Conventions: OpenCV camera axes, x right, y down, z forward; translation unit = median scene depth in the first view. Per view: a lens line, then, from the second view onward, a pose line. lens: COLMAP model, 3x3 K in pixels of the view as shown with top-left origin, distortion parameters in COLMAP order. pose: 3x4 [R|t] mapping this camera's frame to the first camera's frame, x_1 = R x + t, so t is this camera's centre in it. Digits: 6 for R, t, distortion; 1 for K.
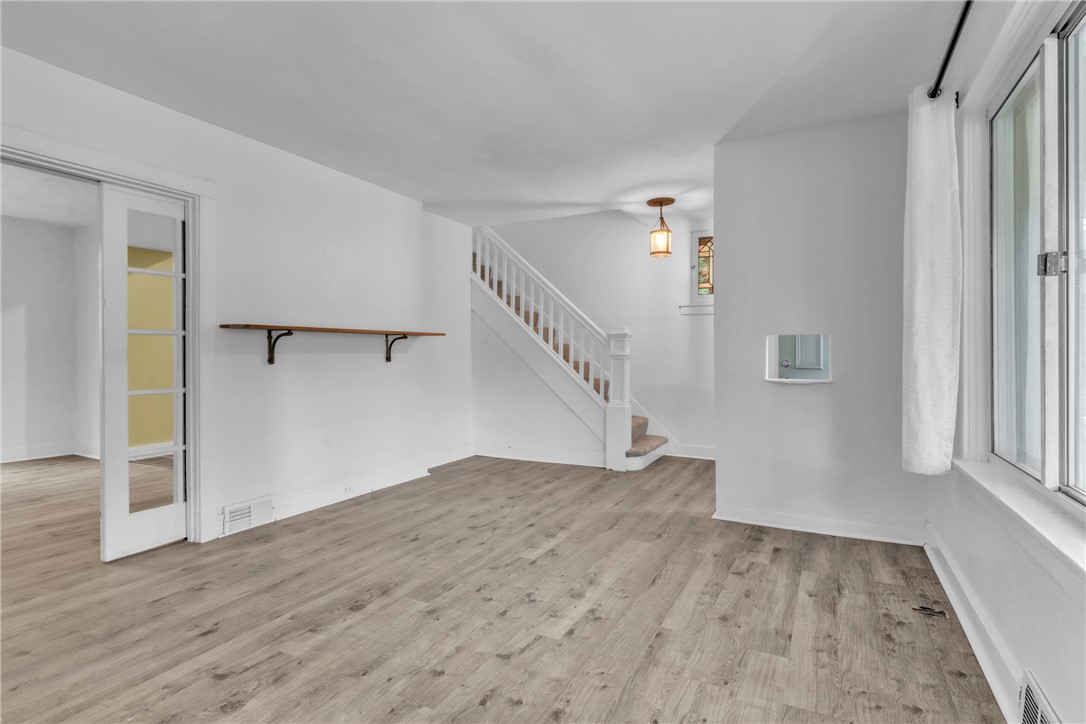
lens RADIAL K [[544.4, 0, 539.0], [0, 544.4, 362.6], [0, 0, 1]] dist [0.003212, -0.001038]
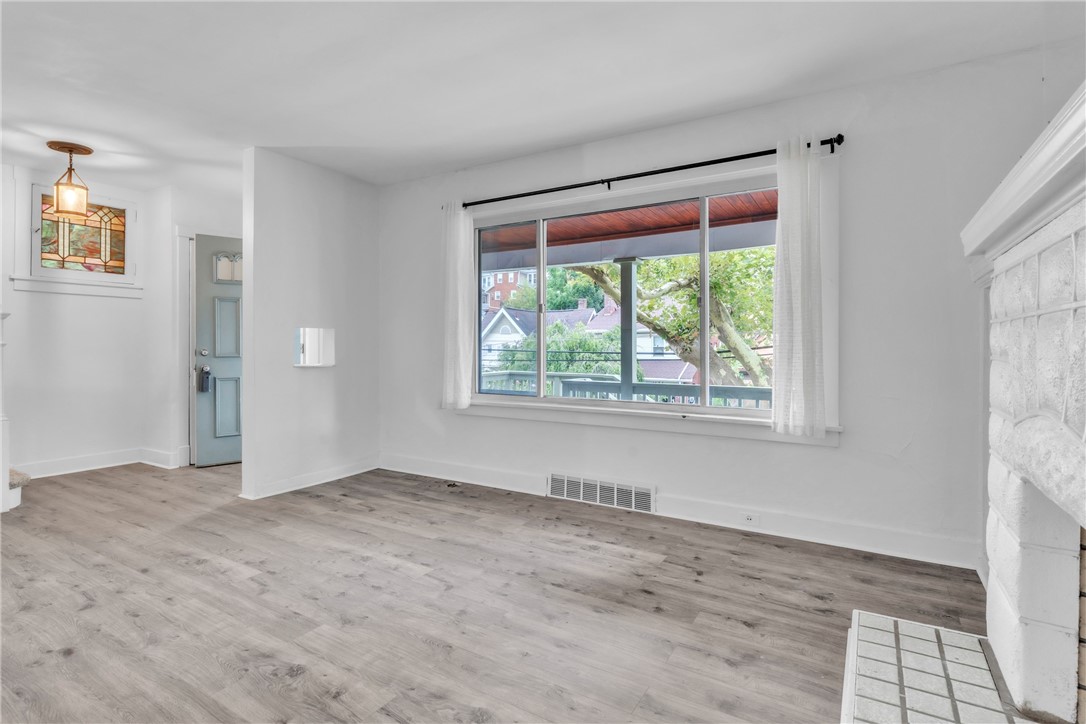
lens RADIAL K [[544.4, 0, 537.0], [0, 544.4, 349.8], [0, 0, 1]] dist [0.003212, -0.001038]
pose [[0.060067, -0.008812, 0.998155, -0.969330], [0.013262, 0.999880, 0.008029, -0.006537], [-0.998106, 0.012756, 0.060177, 0.542896]]
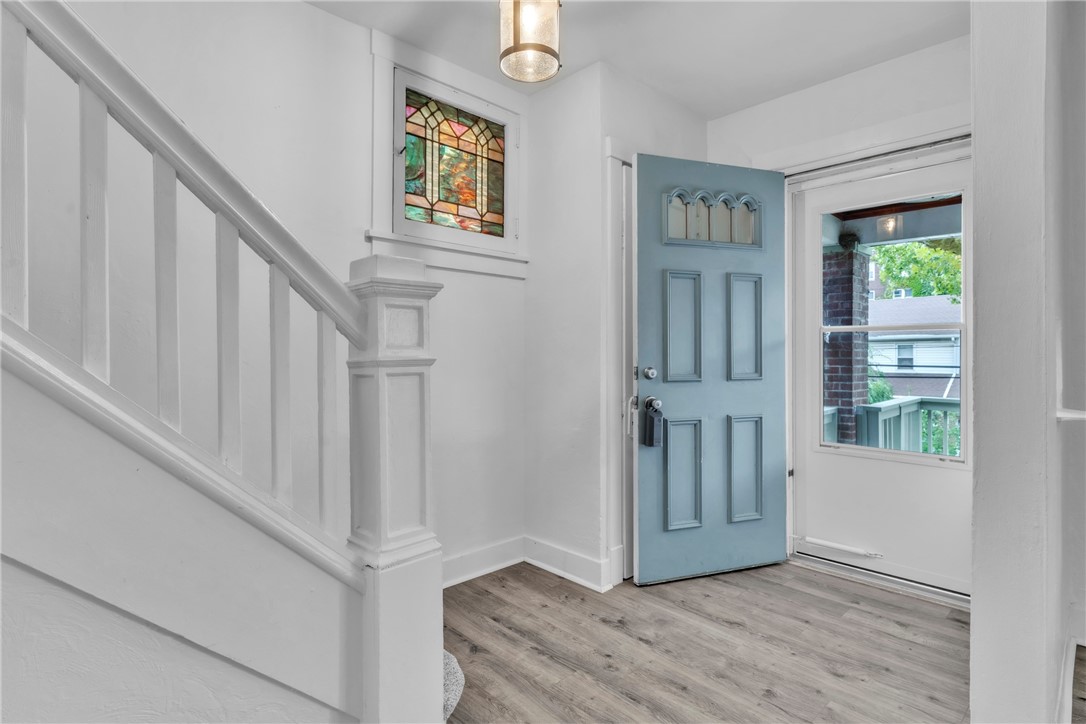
lens RADIAL K [[544.4, 0, 543.4], [0, 544.4, 357.8], [0, 0, 1]] dist [0.003212, -0.001038]
pose [[0.294939, -0.004652, 0.955505, -0.195017], [0.012717, 0.999919, 0.000943, -0.027912], [-0.955431, 0.011874, 0.294975, 1.679915]]
